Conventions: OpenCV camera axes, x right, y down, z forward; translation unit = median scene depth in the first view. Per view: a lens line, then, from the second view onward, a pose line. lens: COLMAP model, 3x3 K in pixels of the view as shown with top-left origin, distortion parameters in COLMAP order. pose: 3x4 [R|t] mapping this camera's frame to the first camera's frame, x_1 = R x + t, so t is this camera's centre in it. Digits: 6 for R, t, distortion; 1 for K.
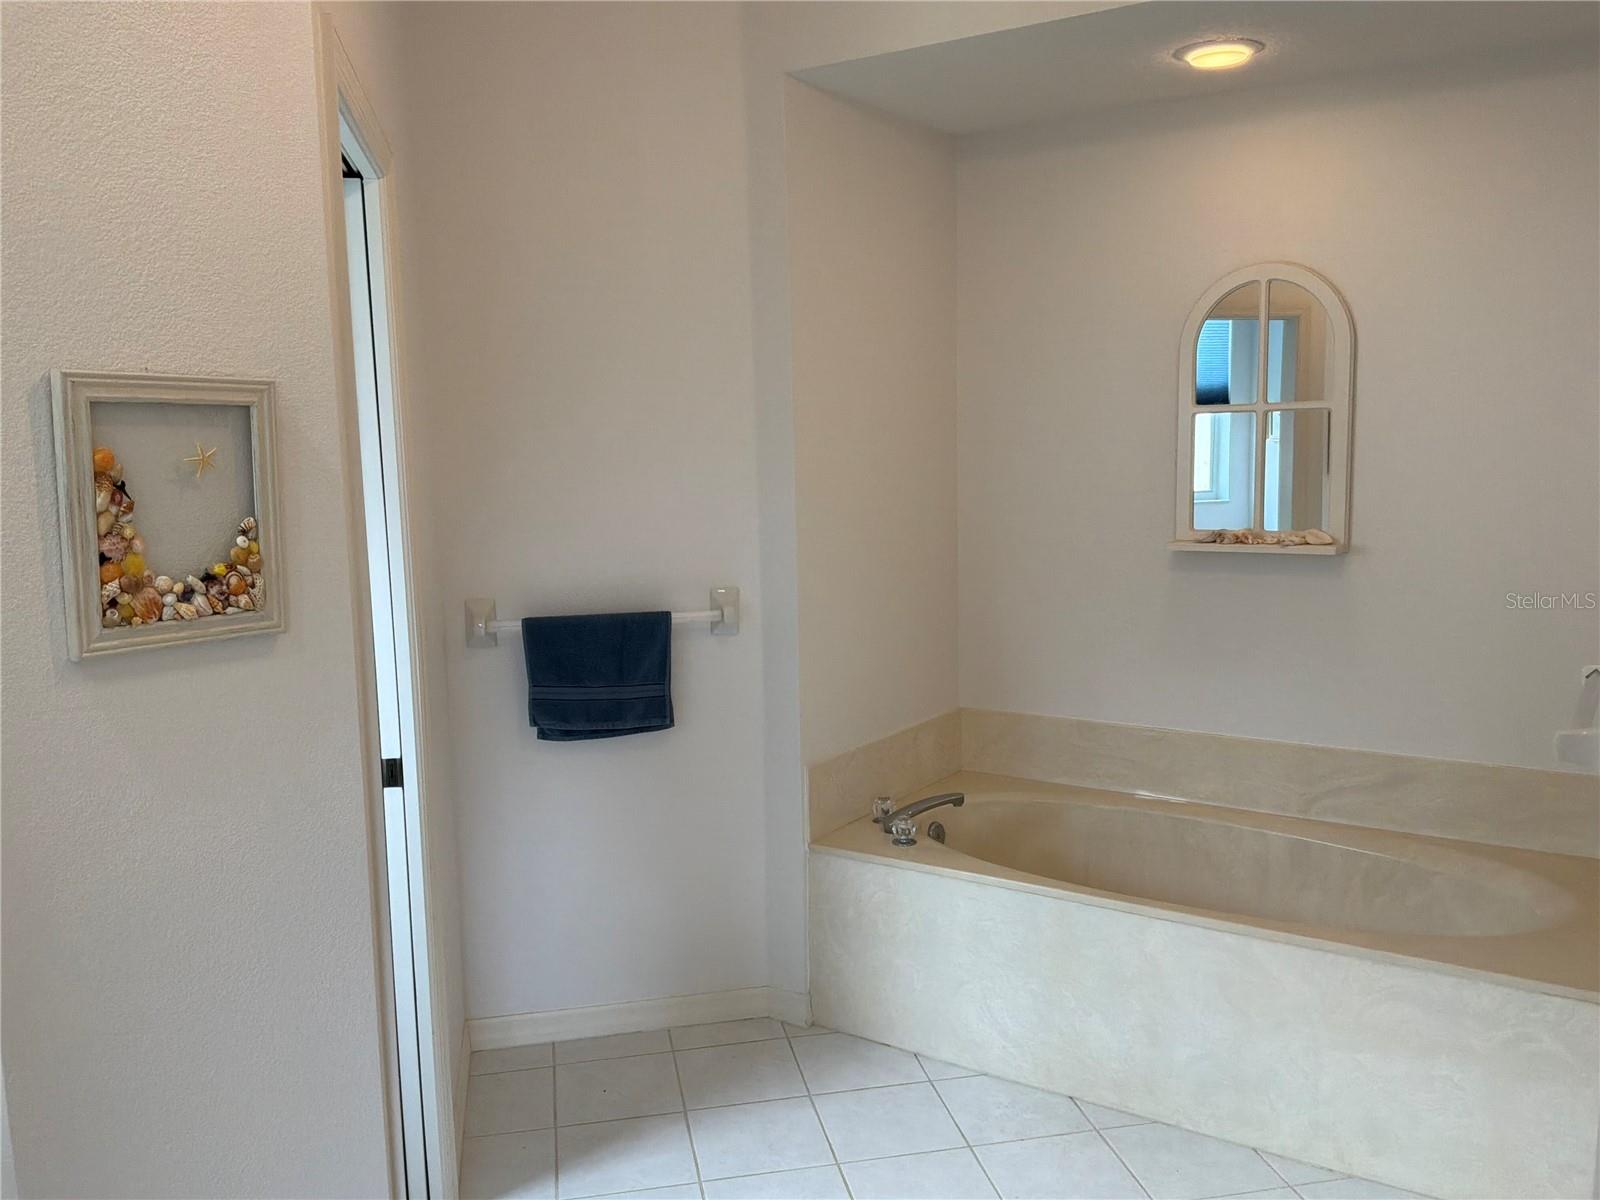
lens RADIAL K [[1311.4, 0, 804.9], [0, 1311.4, 595.2], [0, 0, 1]] dist [0.104679, -0.186258]
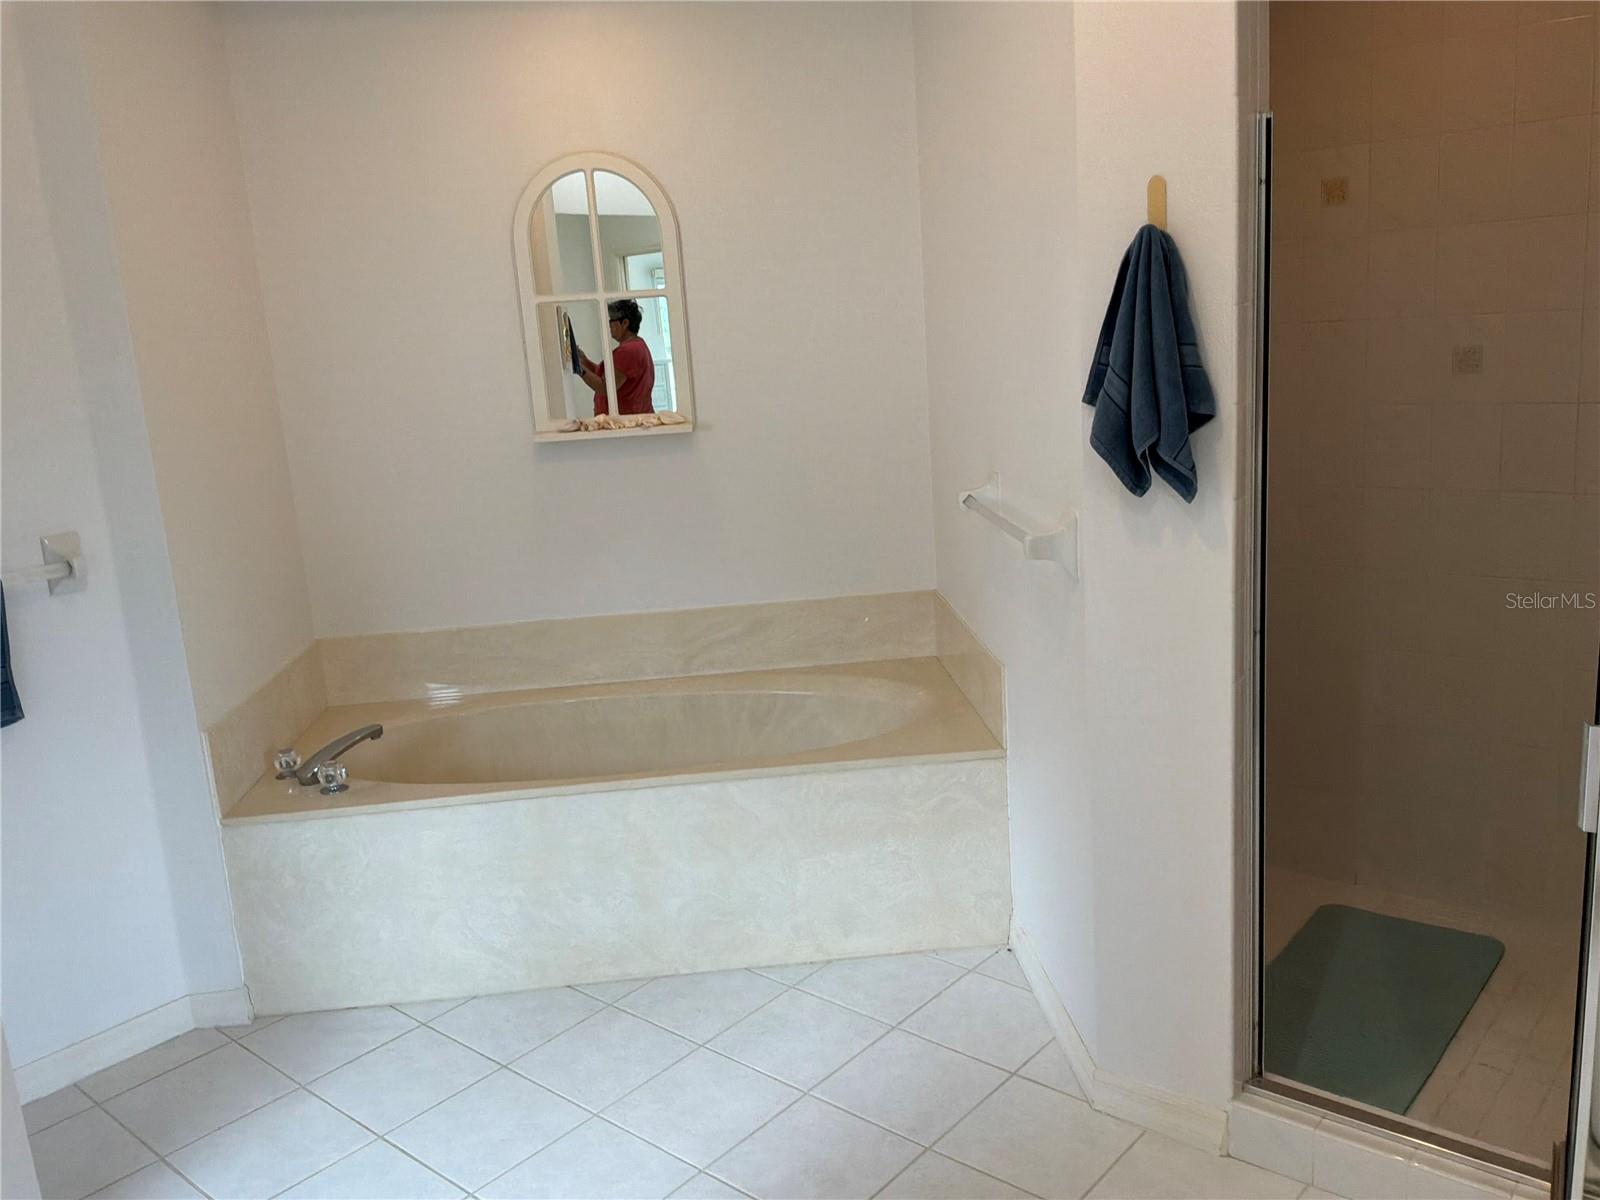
lens RADIAL K [[1311.4, 0, 804.9], [0, 1311.4, 595.2], [0, 0, 1]] dist [0.104679, -0.186258]
pose [[0.784031, -0.159097, 0.599987, -0.203617], [0.121724, 0.987234, 0.102720, 0.002737], [-0.608670, -0.007503, 0.793388, 0.089259]]
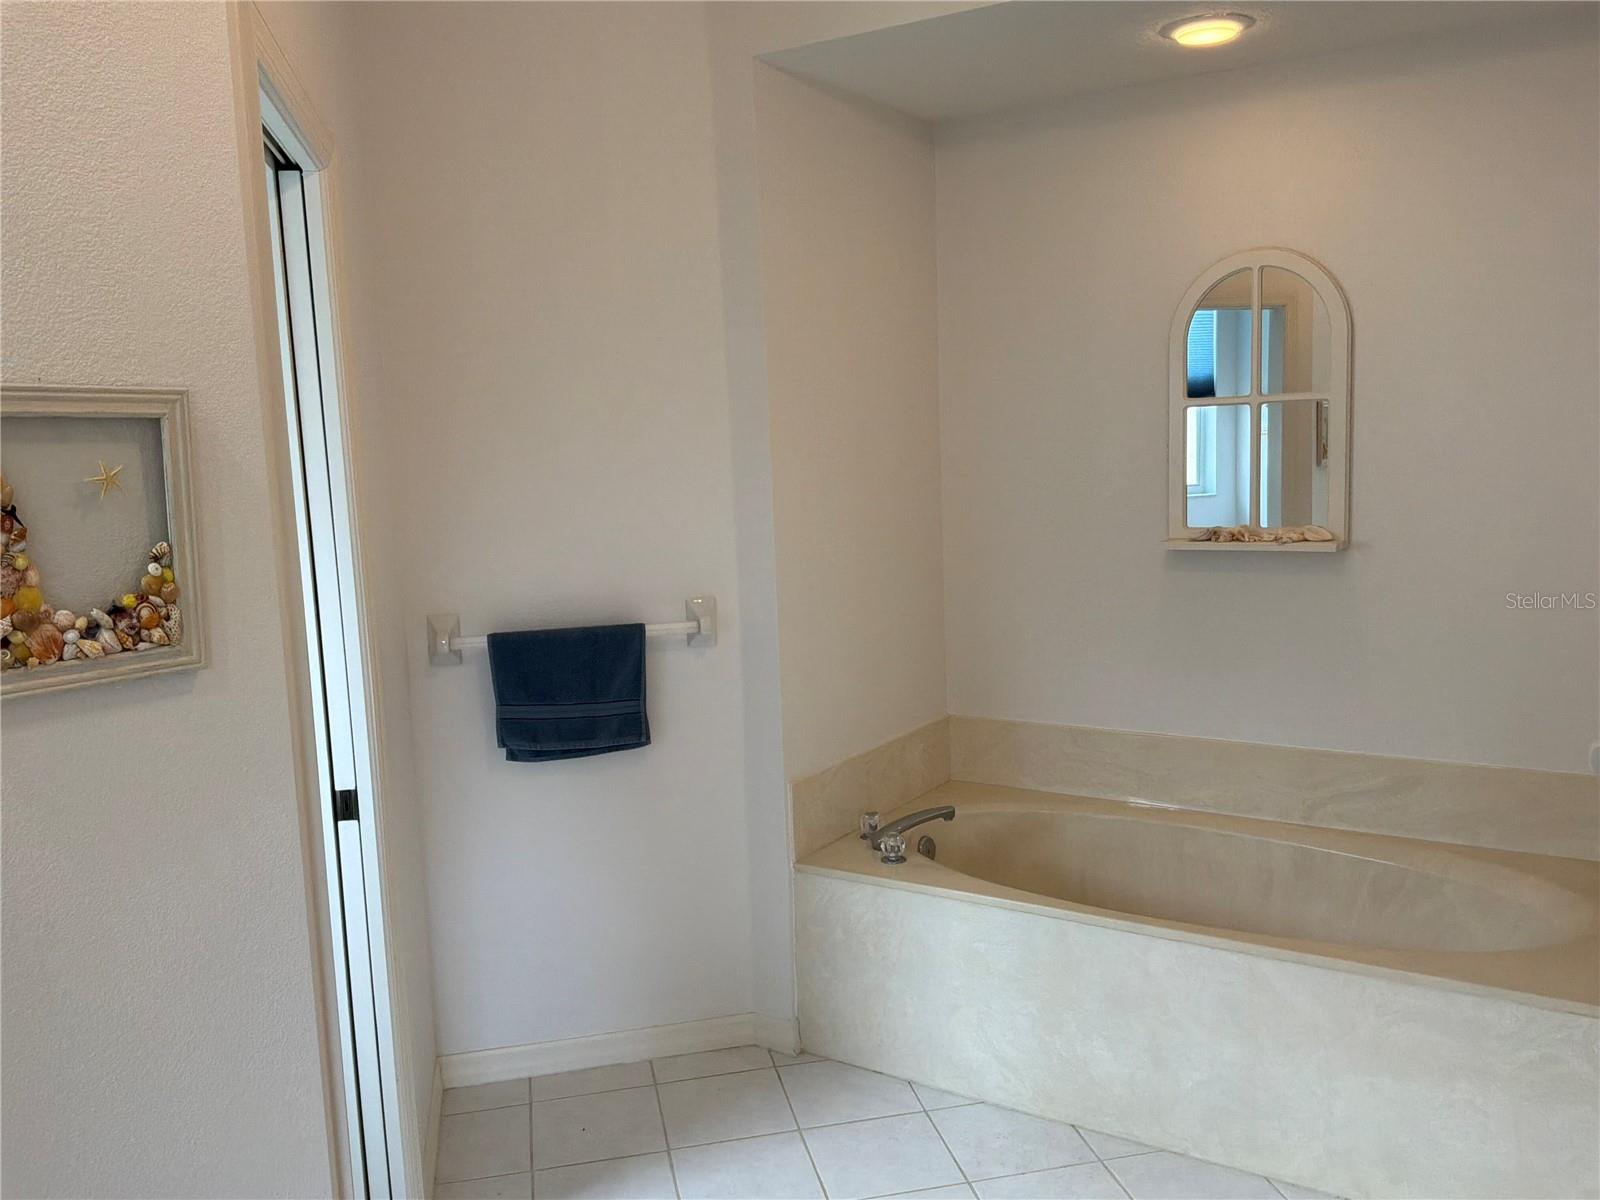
lens RADIAL K [[1311.4, 0, 804.9], [0, 1311.4, 595.2], [0, 0, 1]] dist [0.104679, -0.186258]
pose [[0.999744, -0.018469, 0.013079, 0.002137], [0.018451, 0.999829, 0.001494, -0.007643], [-0.013105, -0.001252, 0.999913, 0.045088]]
